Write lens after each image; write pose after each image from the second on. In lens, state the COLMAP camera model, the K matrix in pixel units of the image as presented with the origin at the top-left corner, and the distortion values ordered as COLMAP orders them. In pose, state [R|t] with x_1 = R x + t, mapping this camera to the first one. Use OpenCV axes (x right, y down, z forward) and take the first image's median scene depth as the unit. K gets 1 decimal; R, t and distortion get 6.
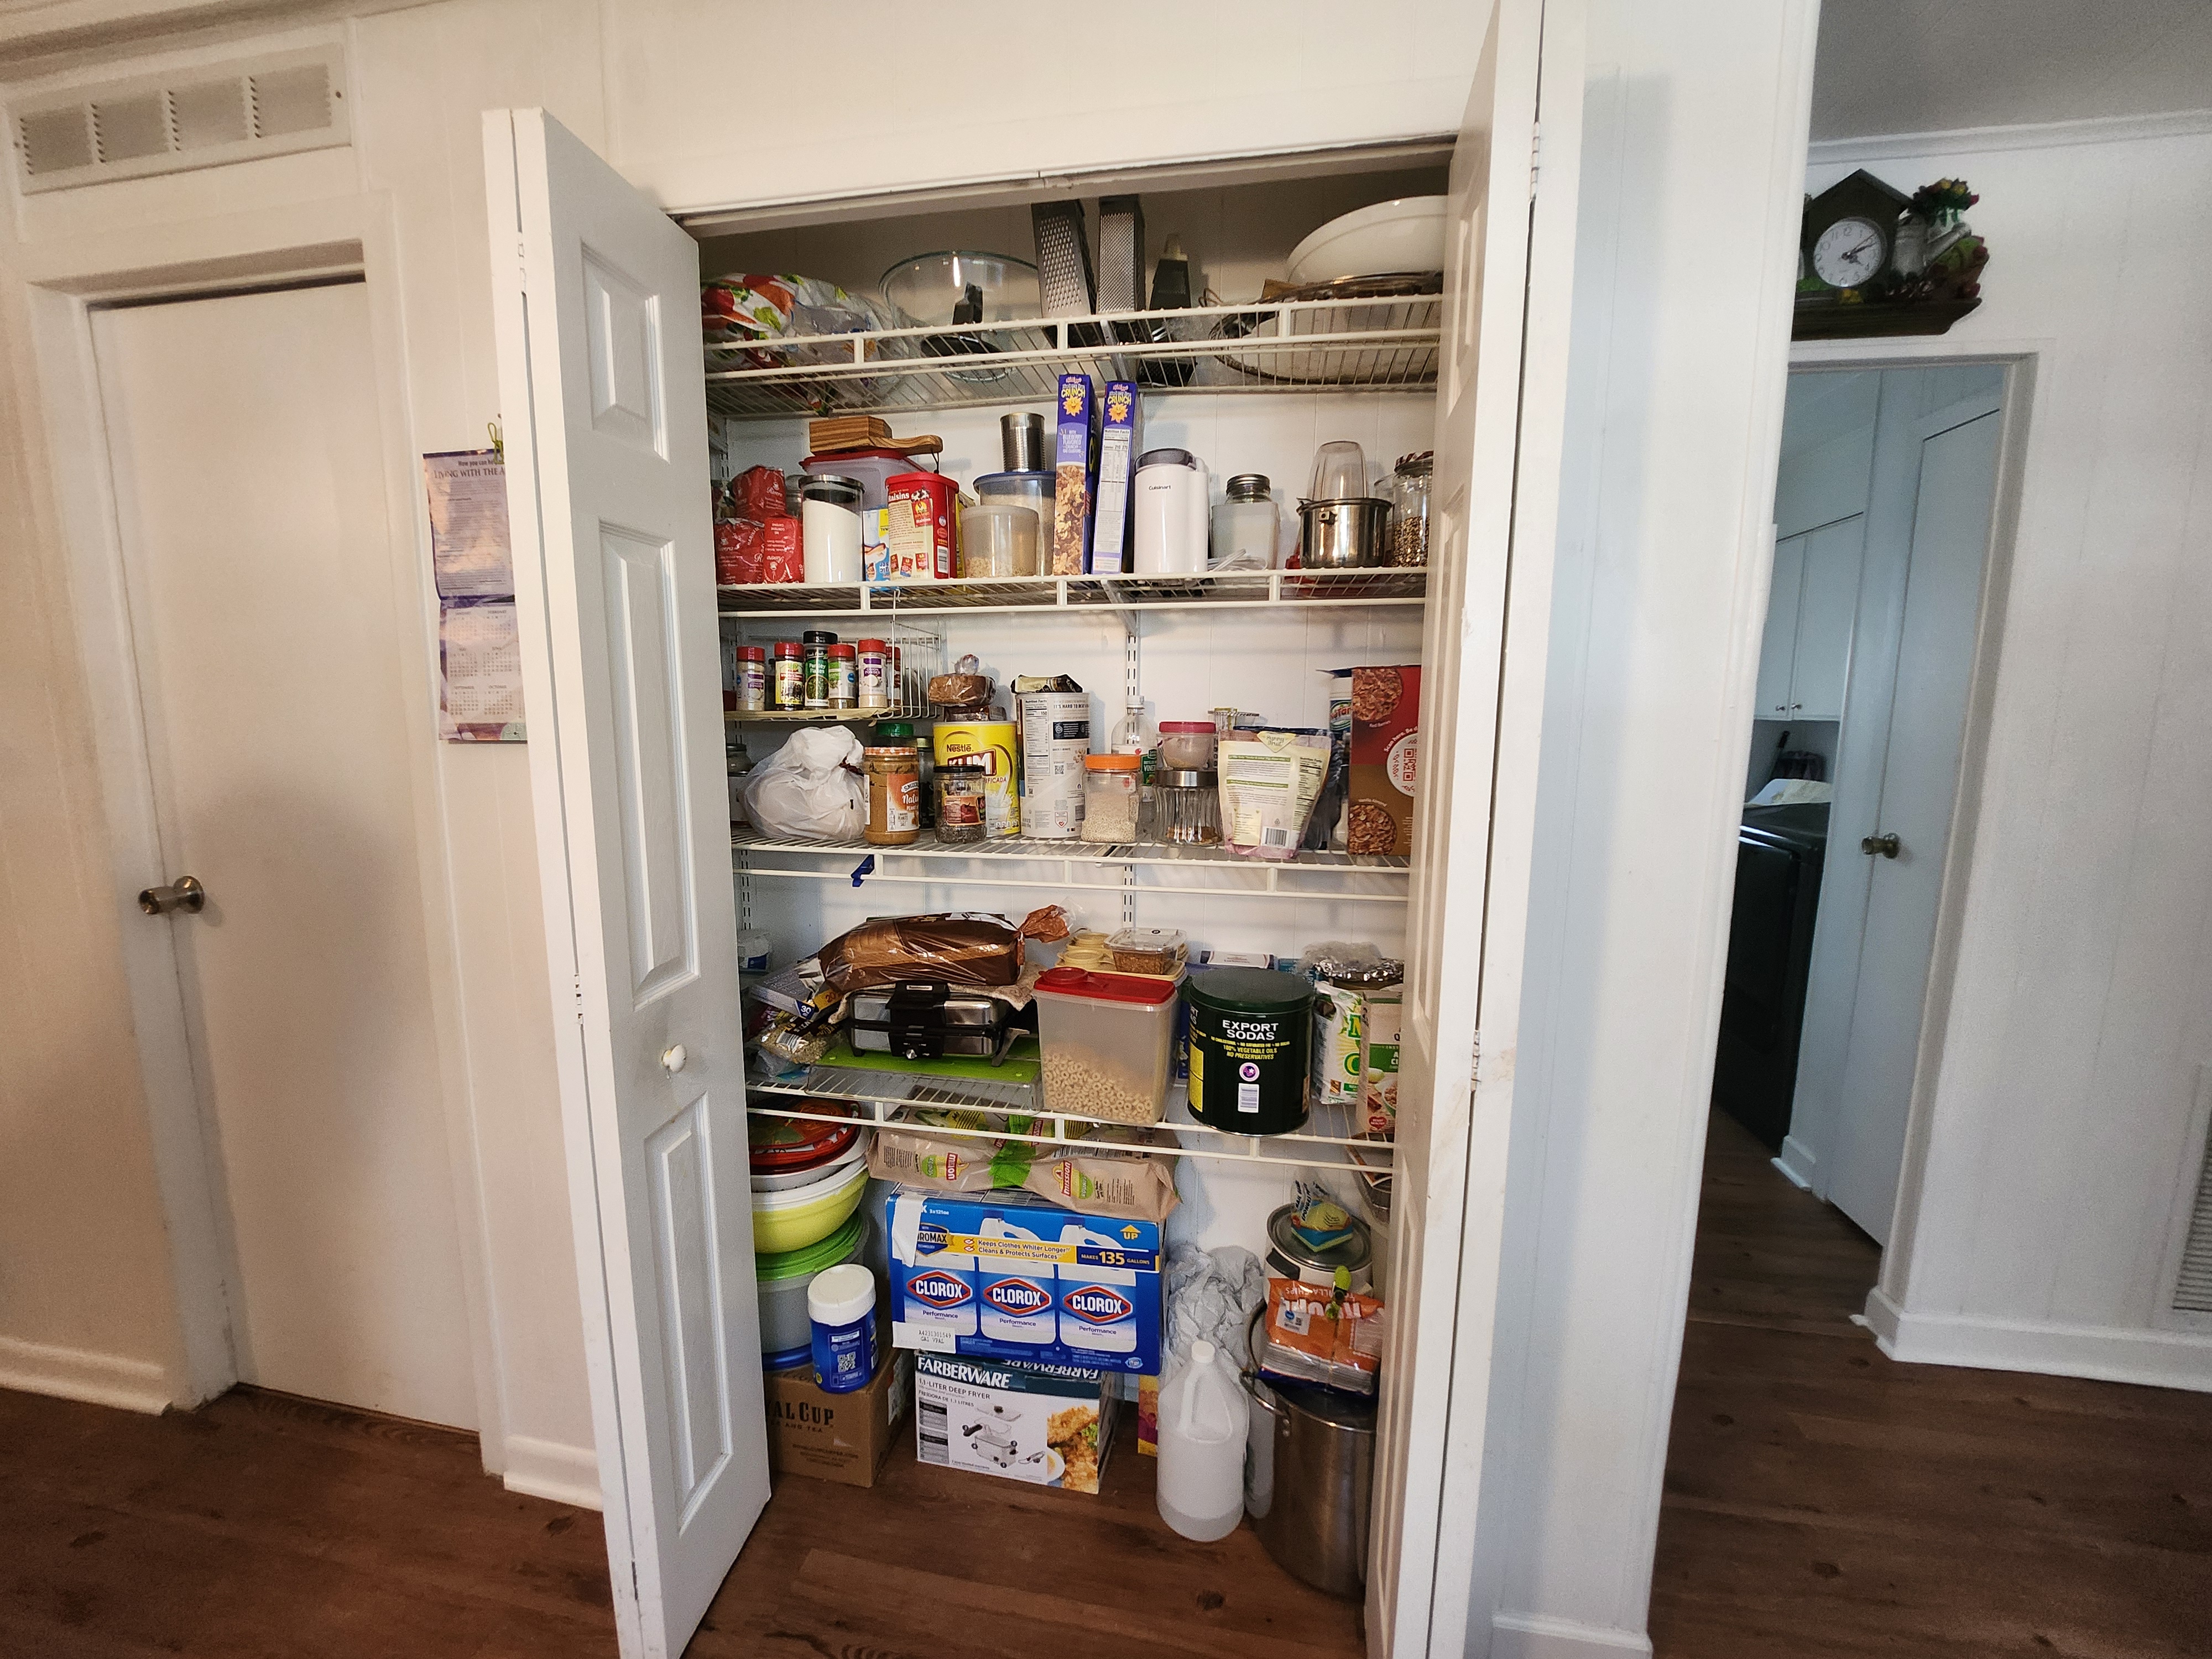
lens RADIAL K [[881.8, 0, 1106.0], [0, 881.8, 829.5], [0, 0, 1]] dist [-0.017245, -0.000459]
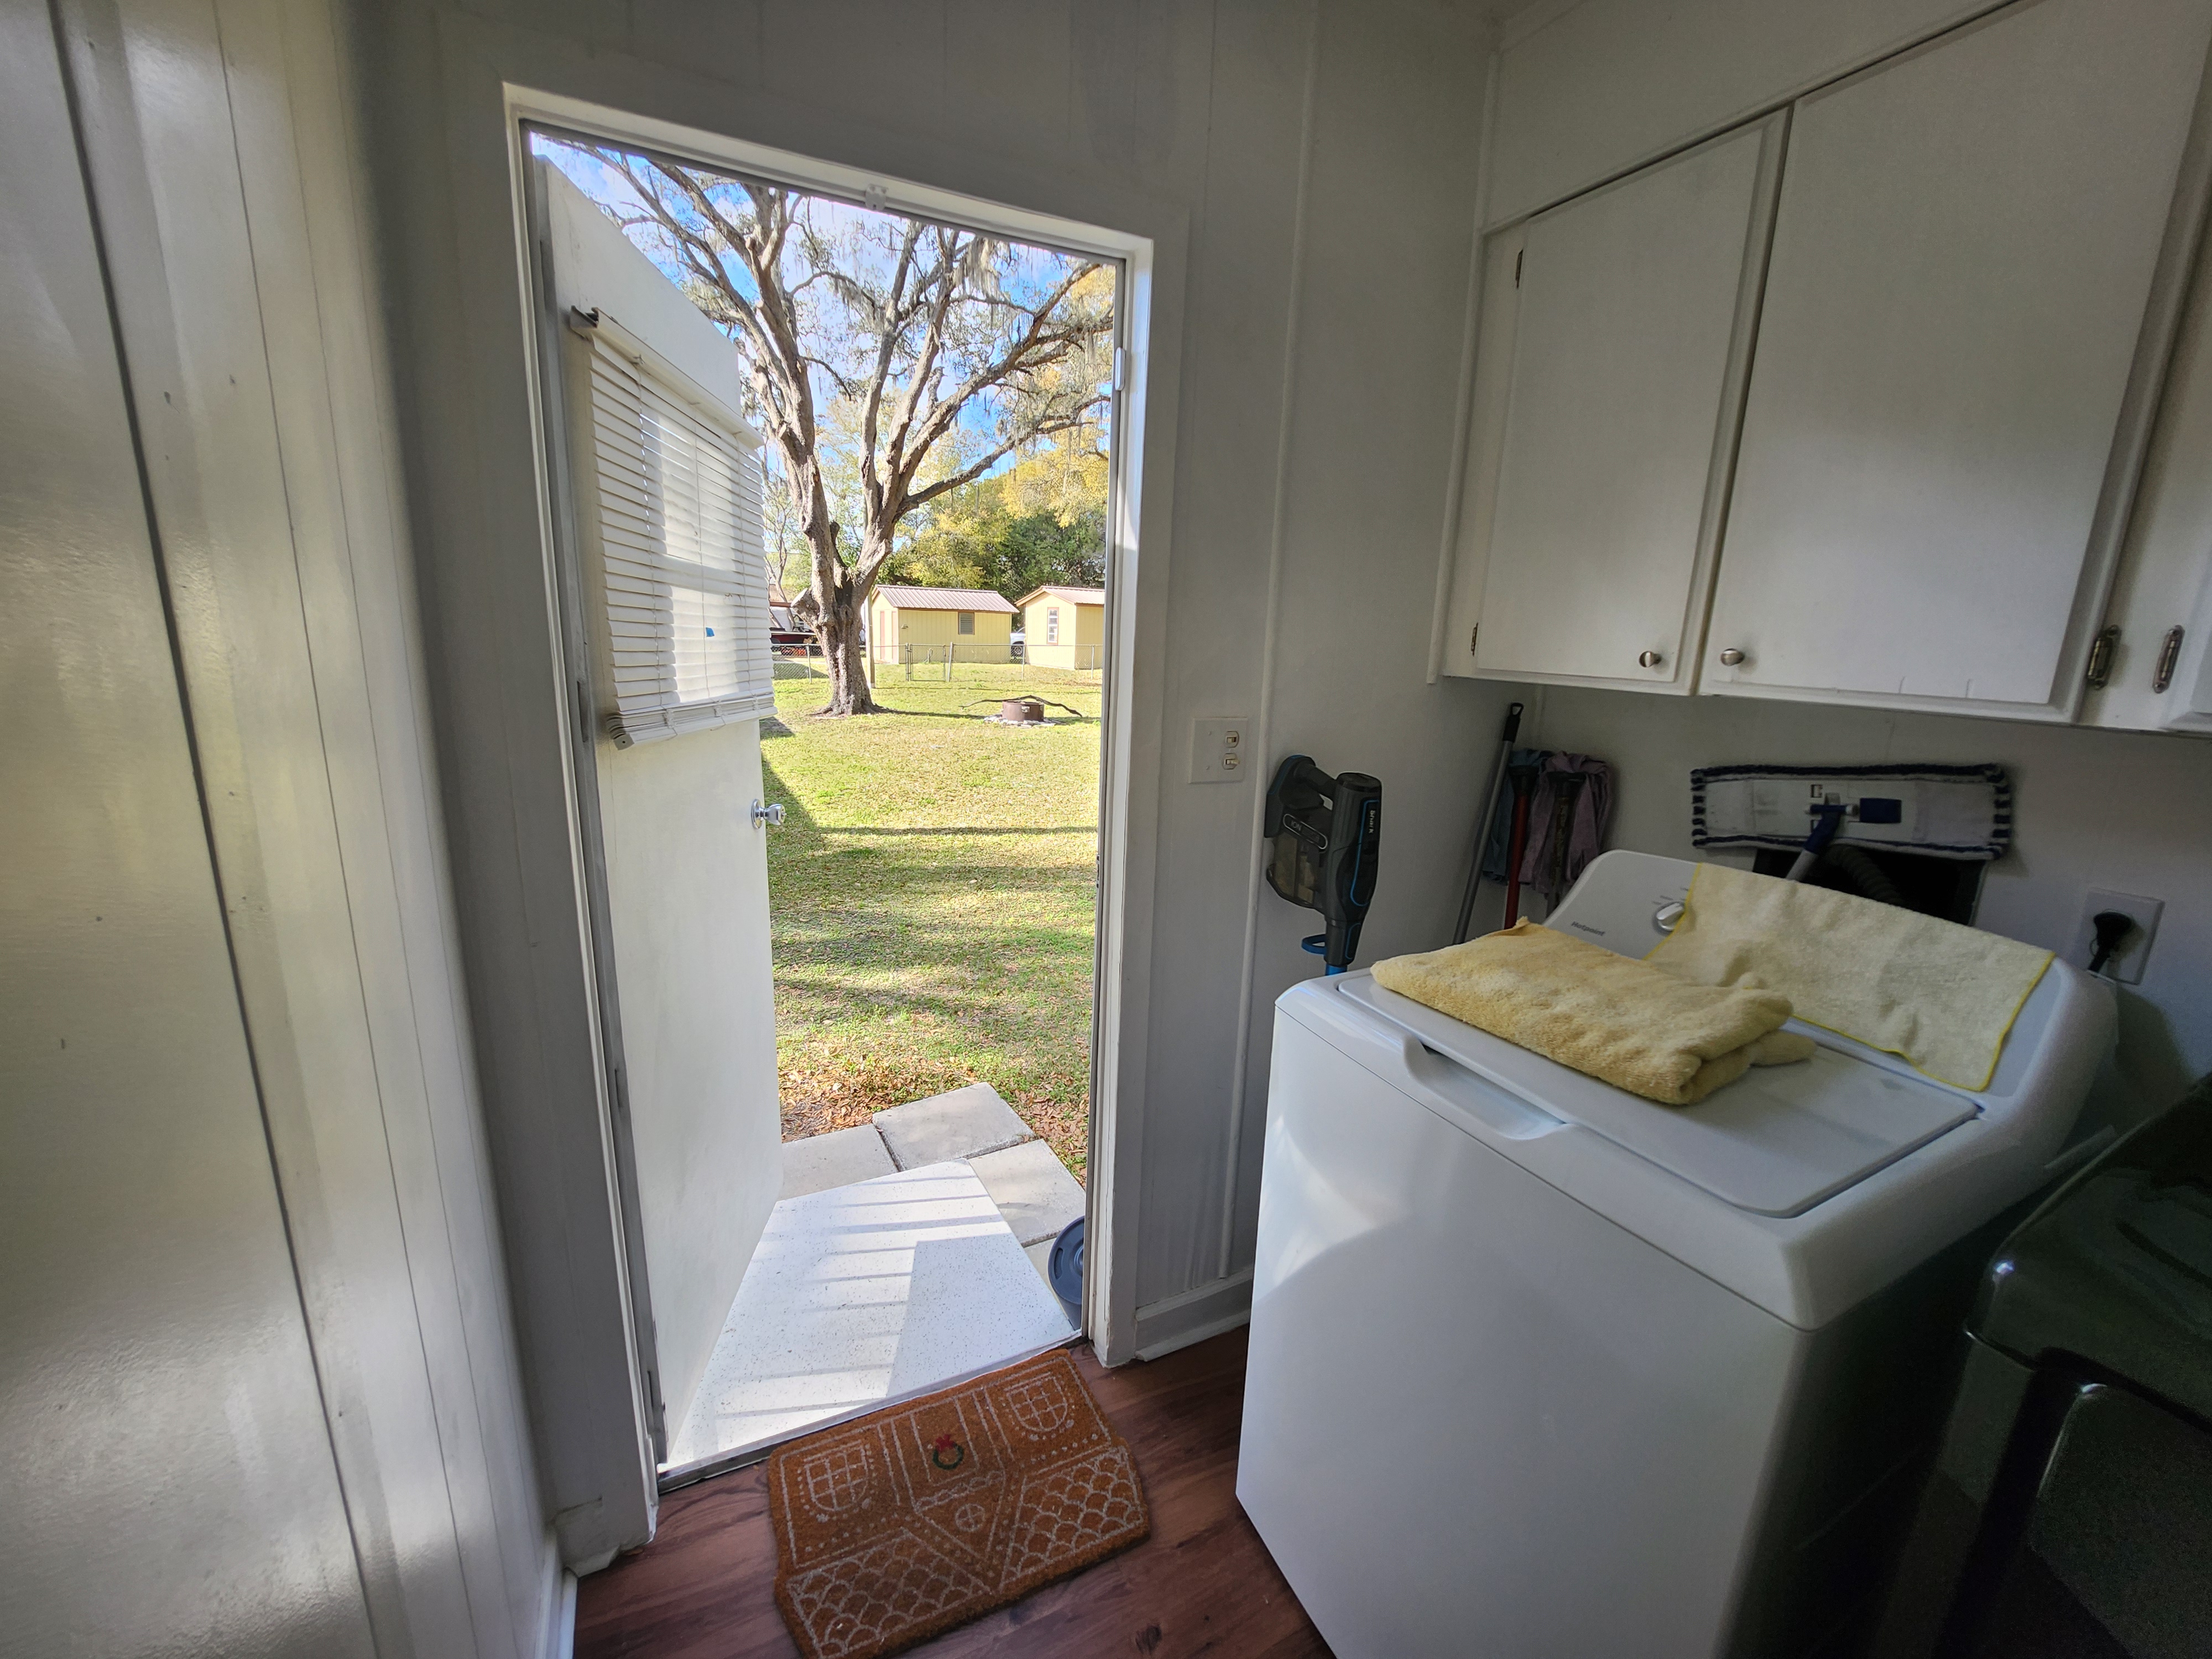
lens RADIAL K [[889.0, 0, 1088.2], [0, 889.0, 826.5], [0, 0, 1]] dist [-0.018706, -0.000496]
pose [[0.822880, -0.103248, 0.558756, 0.350812], [0.055135, 0.993221, 0.102332, -0.112575], [-0.565534, -0.053400, 0.822994, 0.777315]]
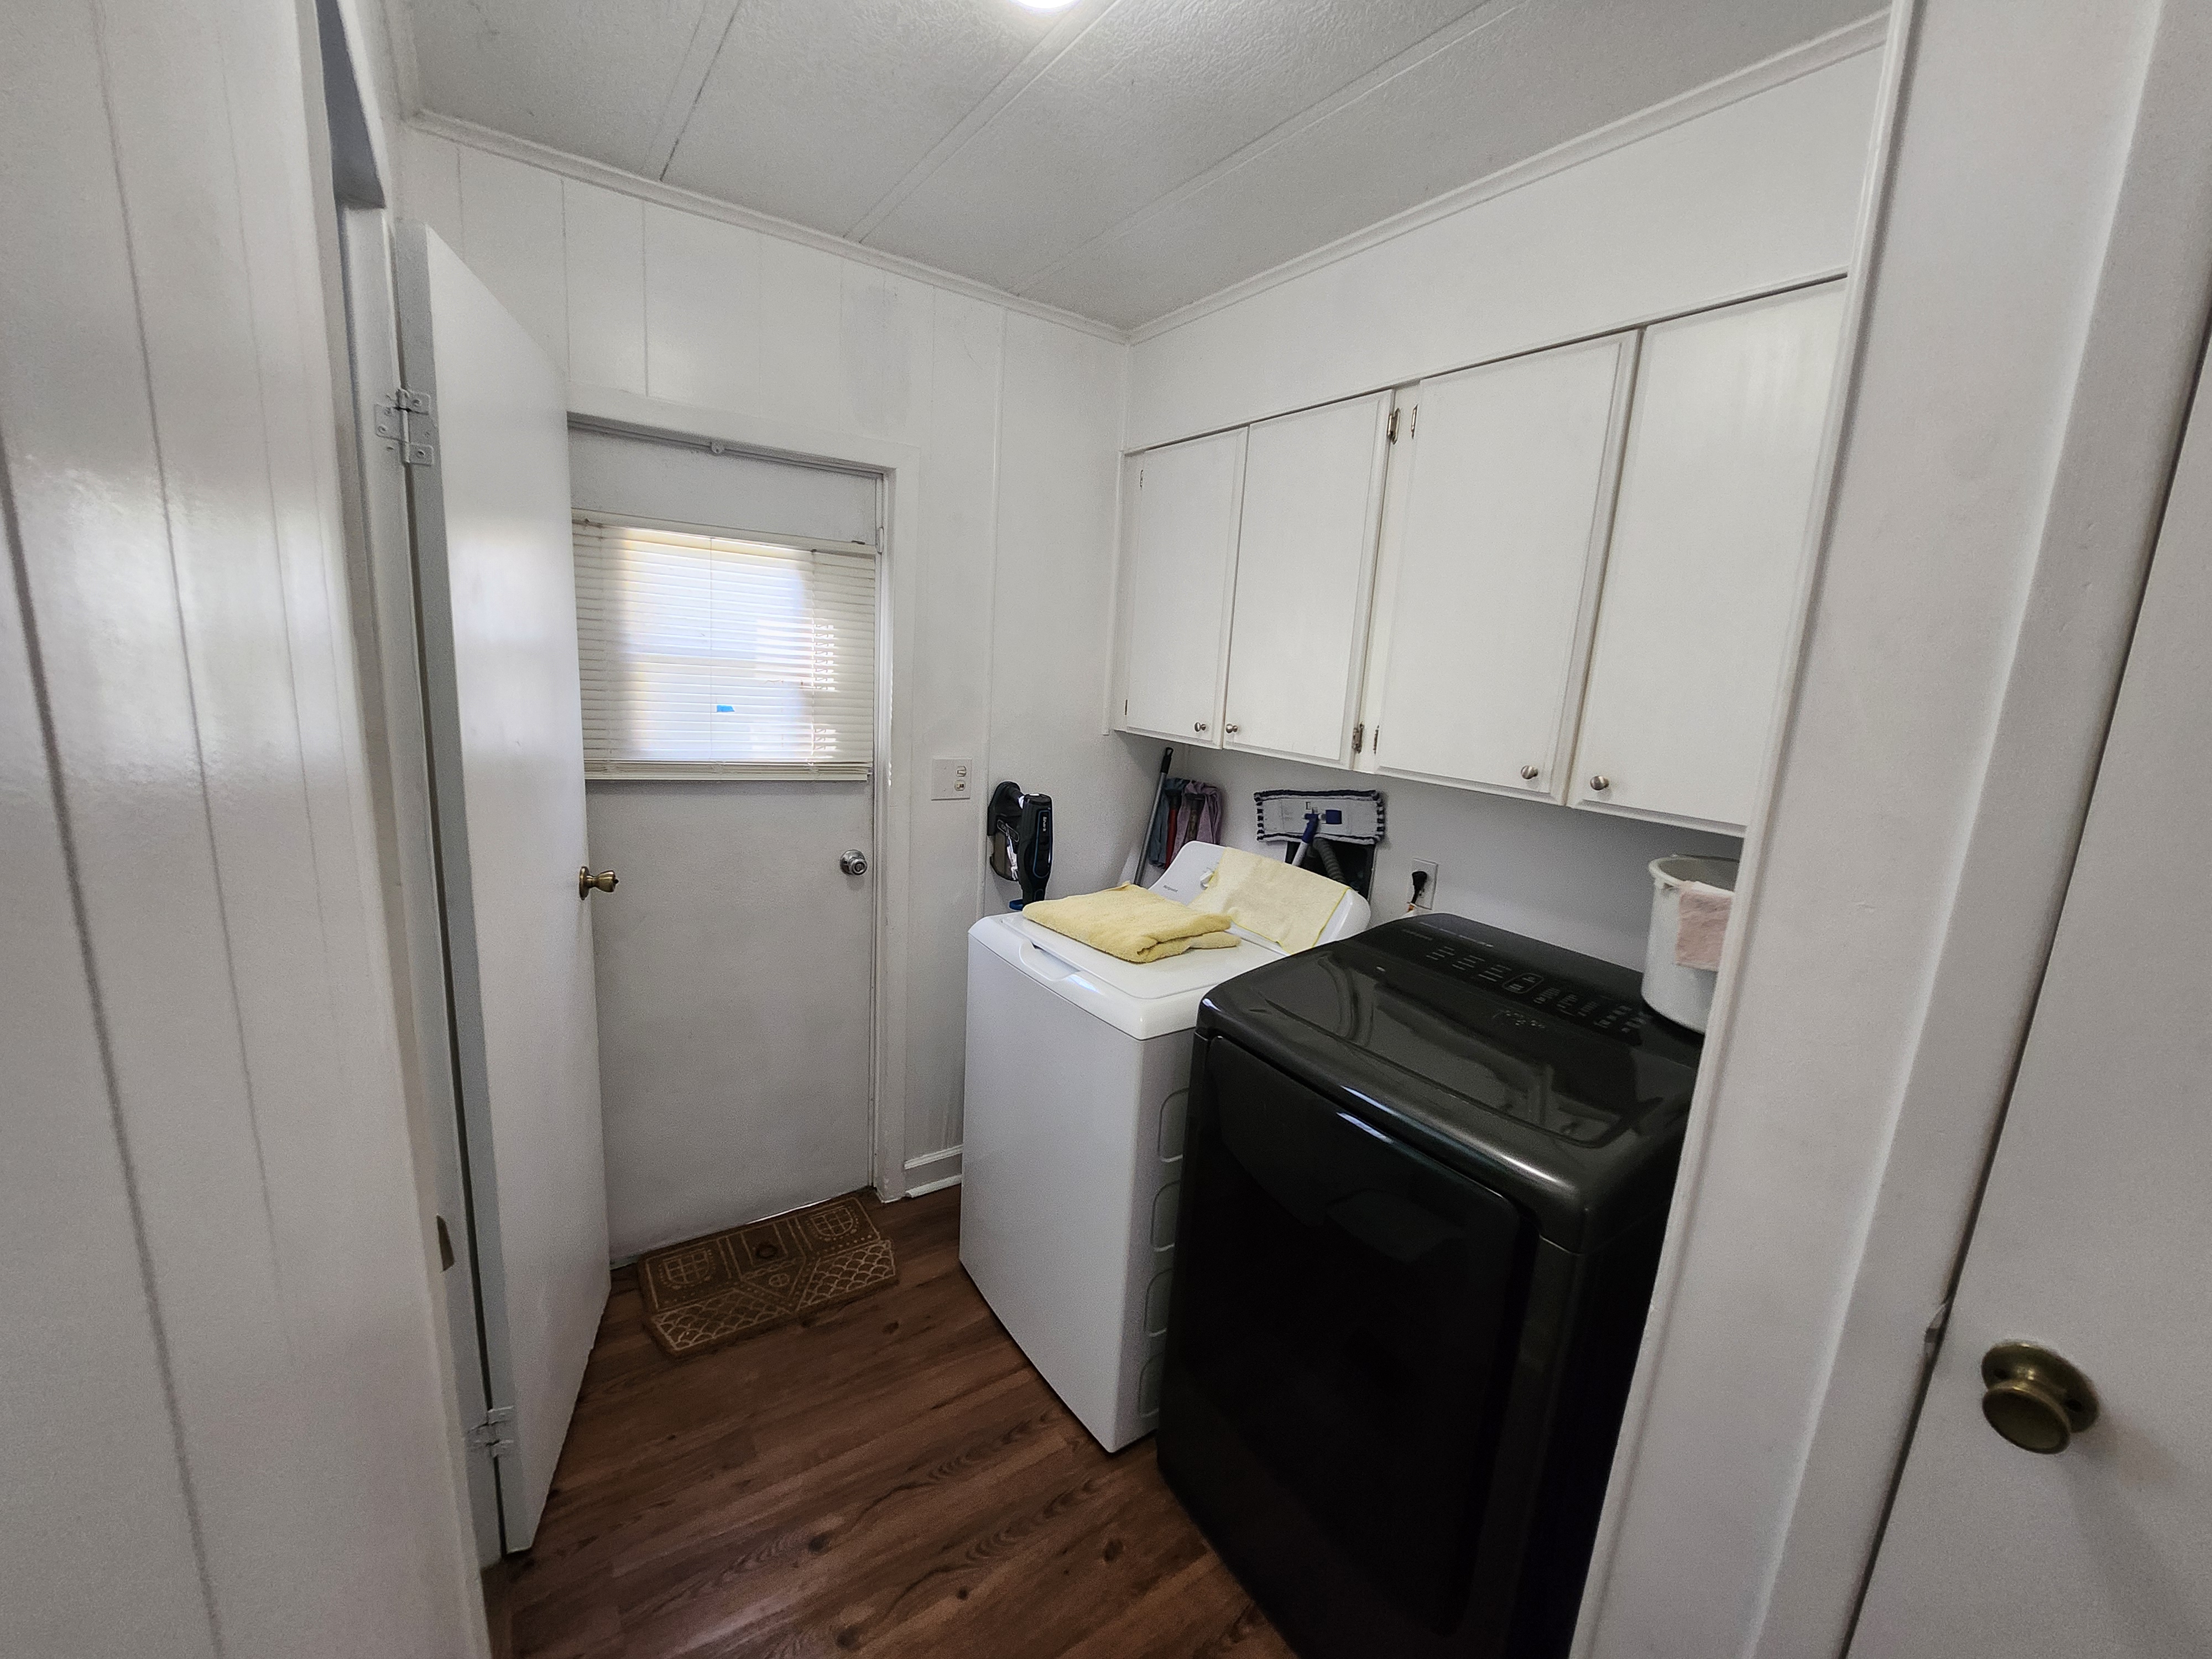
lens RADIAL K [[881.8, 0, 1106.0], [0, 881.8, 829.5], [0, 0, 1]] dist [-0.017245, -0.000459]
pose [[0.719092, -0.093957, 0.688534, 0.281081], [0.043005, 0.994935, 0.090855, -0.118231], [-0.693583, -0.035722, 0.719490, 0.565431]]
